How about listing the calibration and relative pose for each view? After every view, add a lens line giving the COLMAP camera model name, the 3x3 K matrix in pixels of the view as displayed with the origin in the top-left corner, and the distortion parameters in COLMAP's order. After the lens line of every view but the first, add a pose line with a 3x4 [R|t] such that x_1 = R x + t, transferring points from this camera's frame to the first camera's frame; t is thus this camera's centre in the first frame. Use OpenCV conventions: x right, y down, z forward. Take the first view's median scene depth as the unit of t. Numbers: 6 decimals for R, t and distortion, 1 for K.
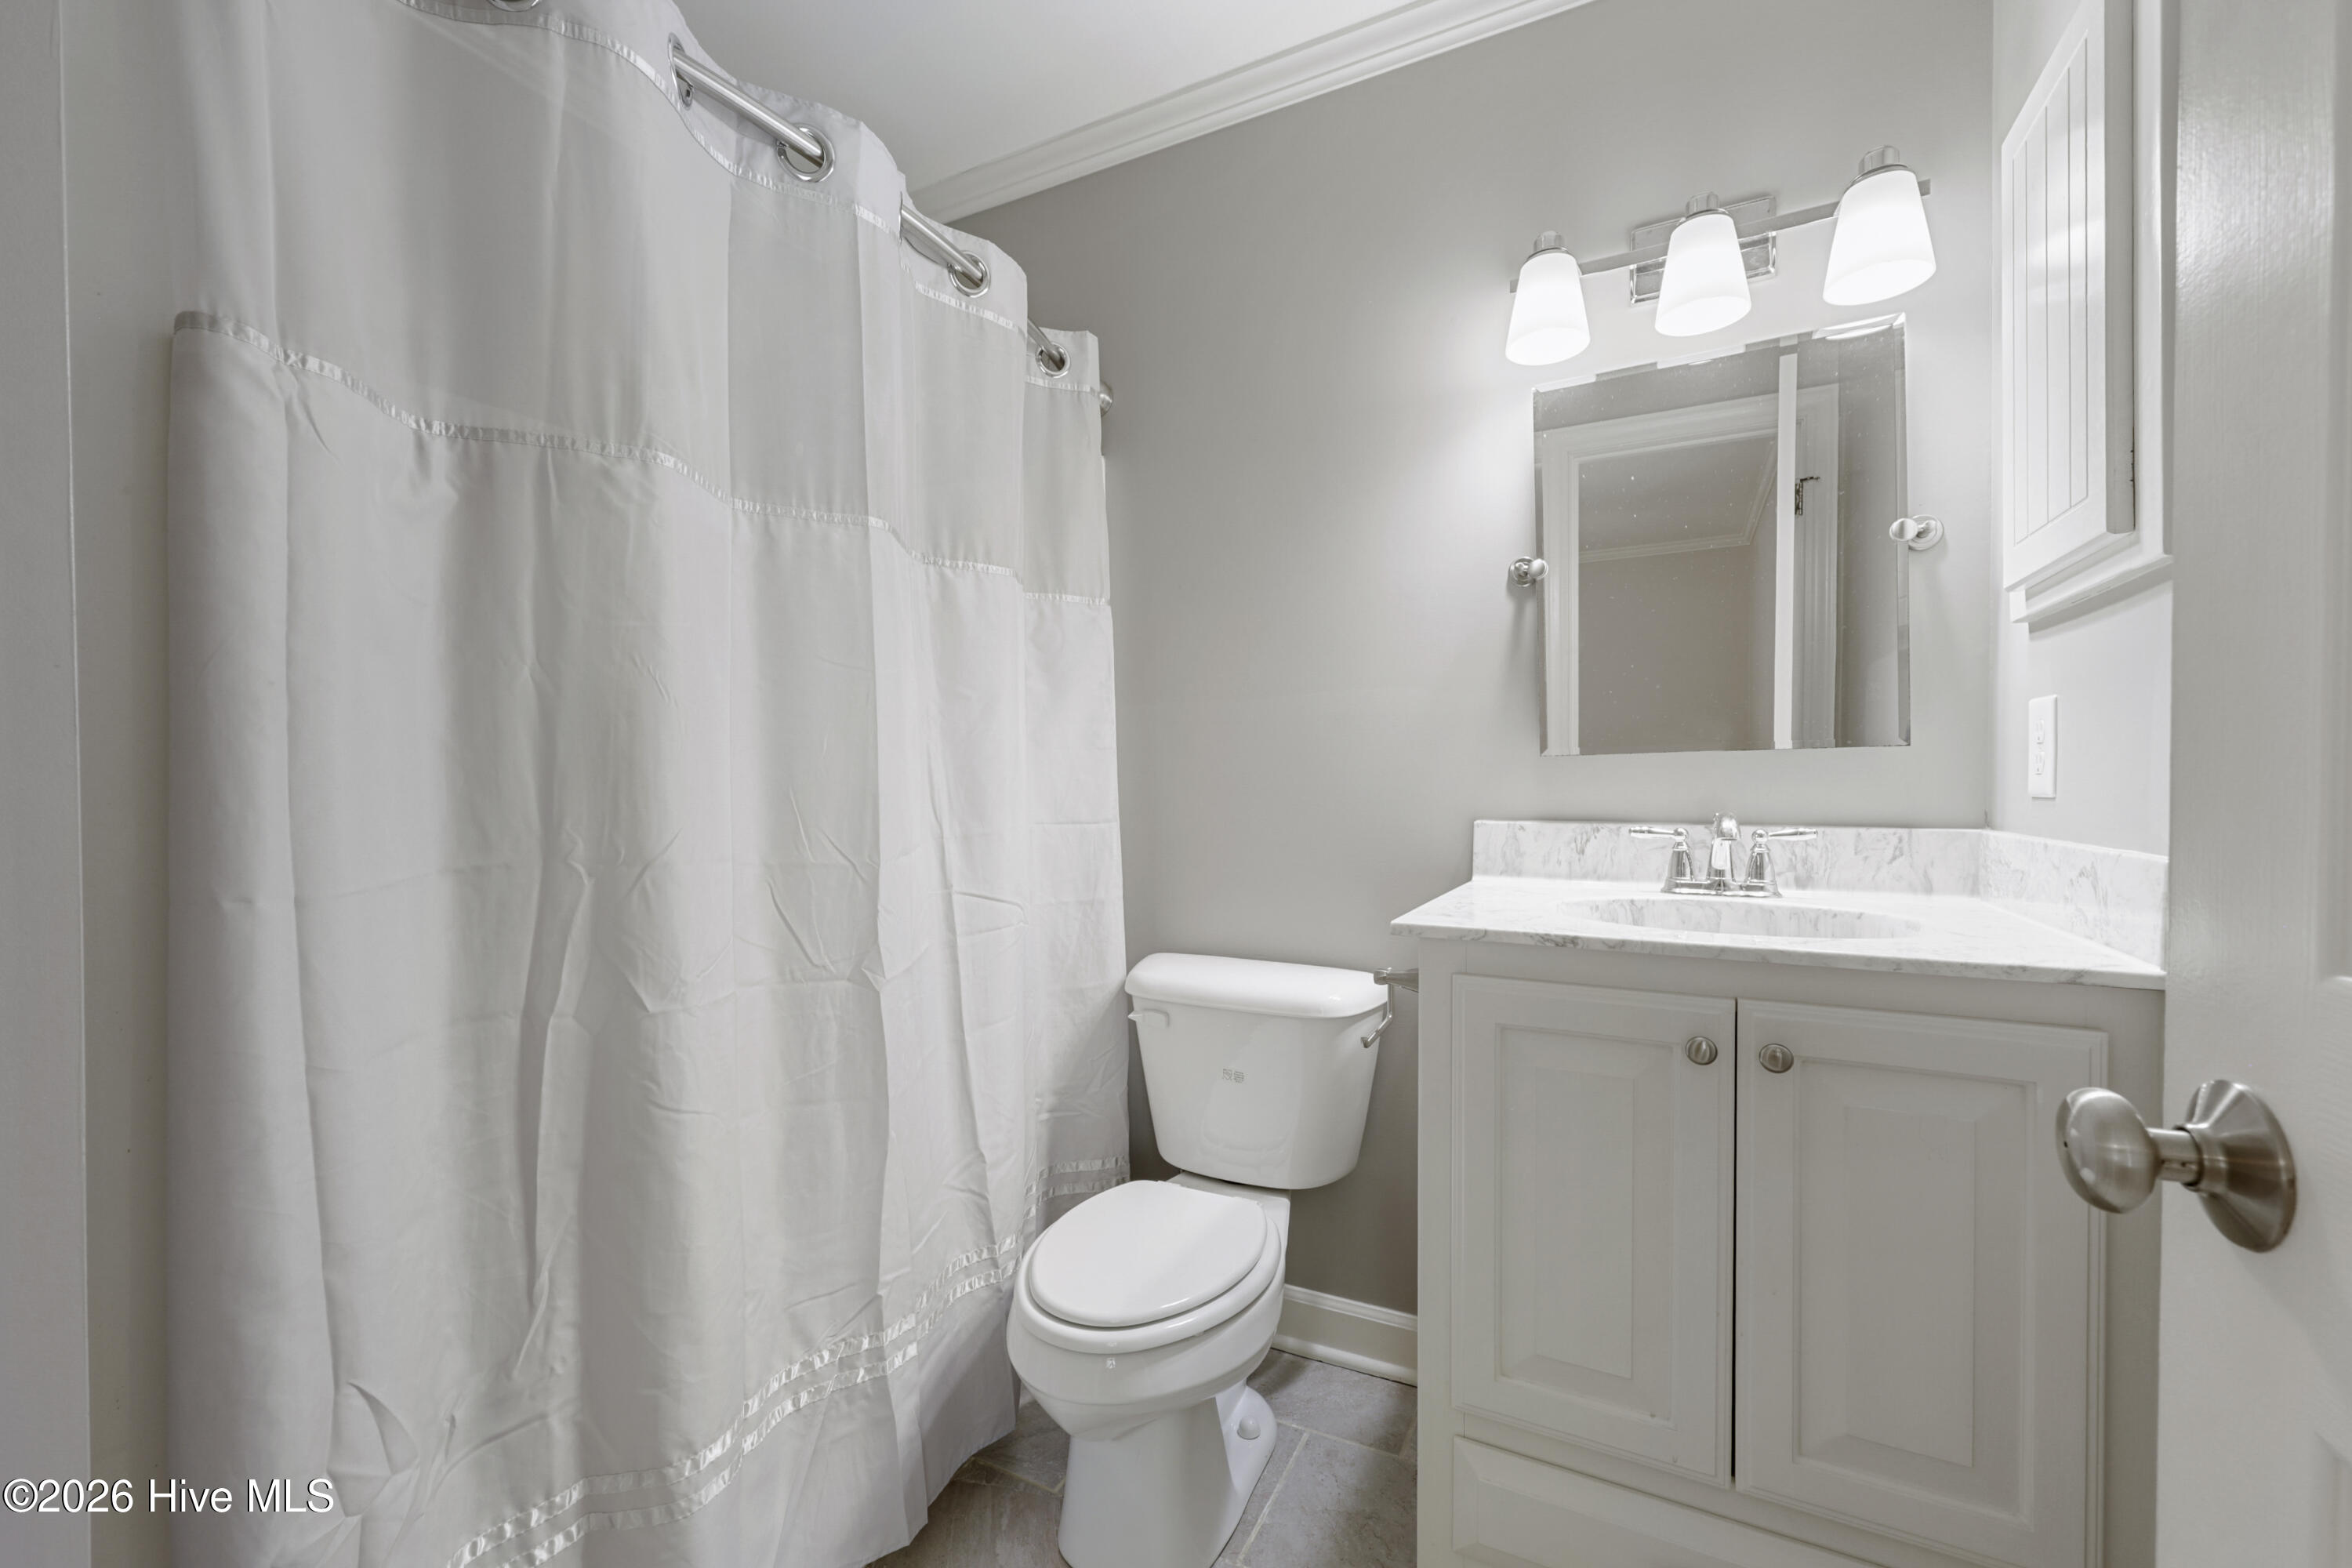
lens RADIAL K [[978.3, 0, 1138.1], [0, 978.3, 781.8], [0, 0, 1]] dist [-0.001222, -0.000288]
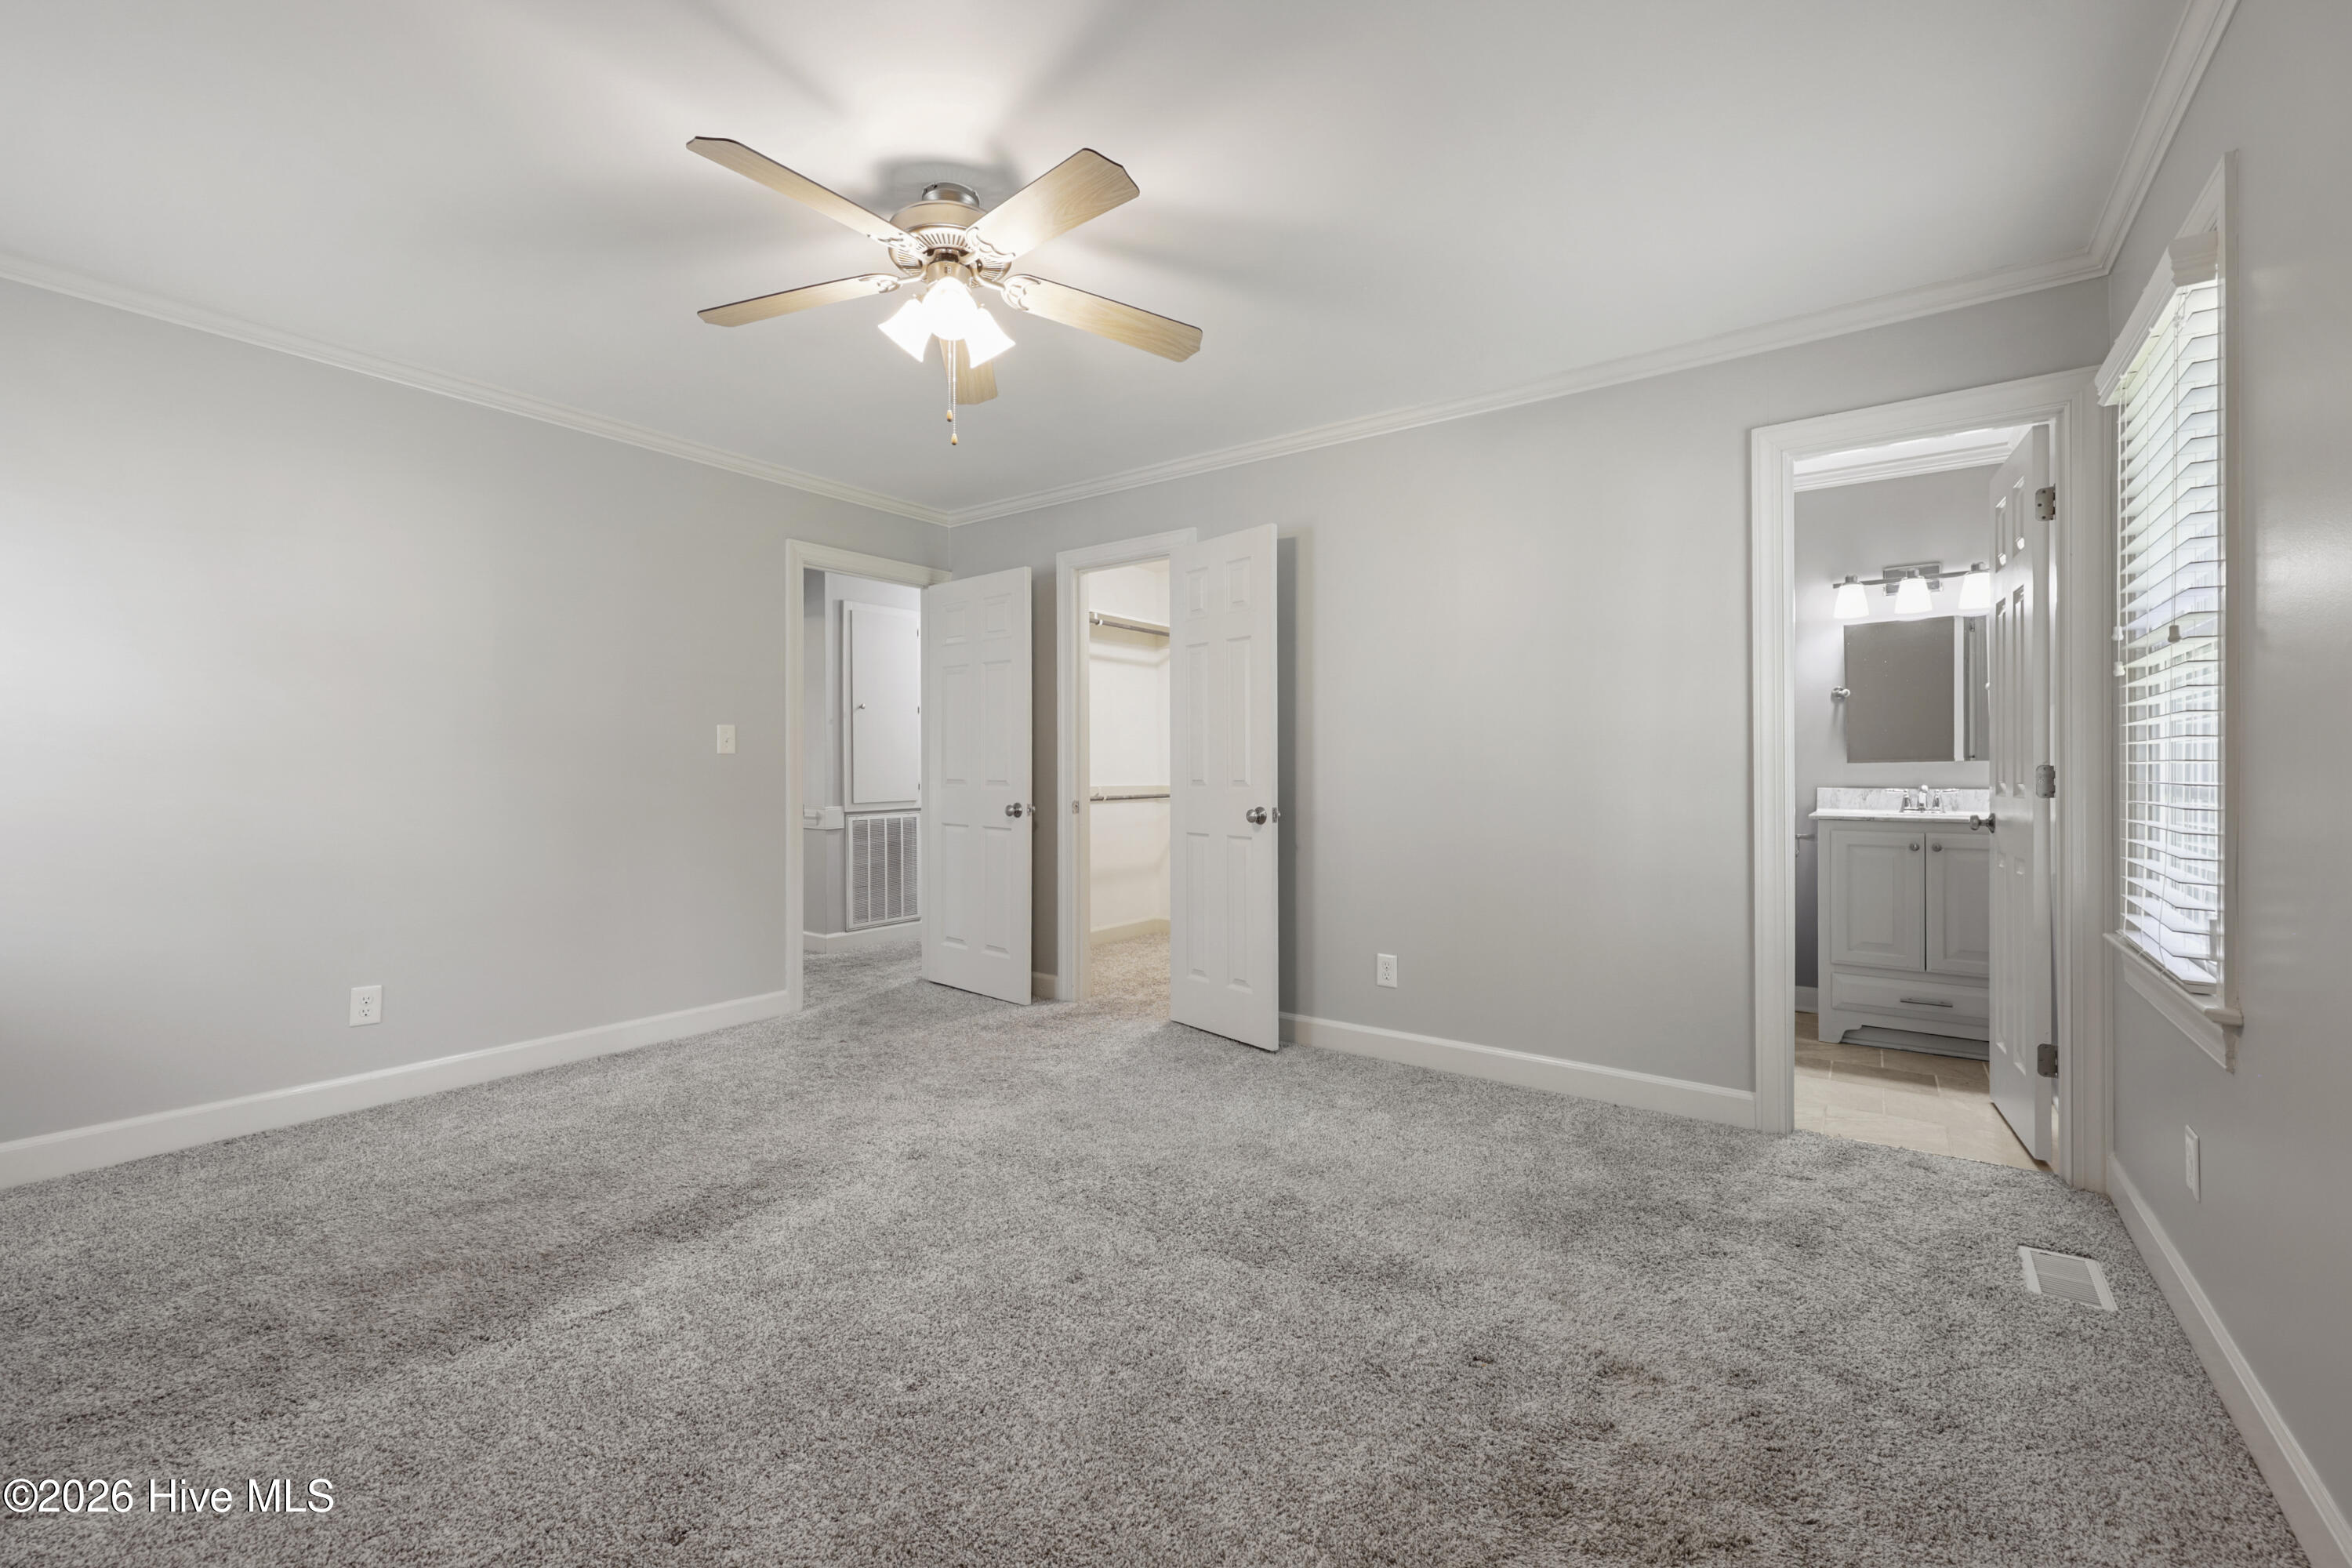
lens RADIAL K [[978.3, 0, 1181.8], [0, 978.3, 767.0], [0, 0, 1]] dist [-0.001222, -0.000288]
pose [[0.992078, 0.006587, -0.125454, -1.138821], [-0.009627, 0.999674, -0.023640, 0.070719], [0.125257, 0.024660, 0.991818, -2.013737]]
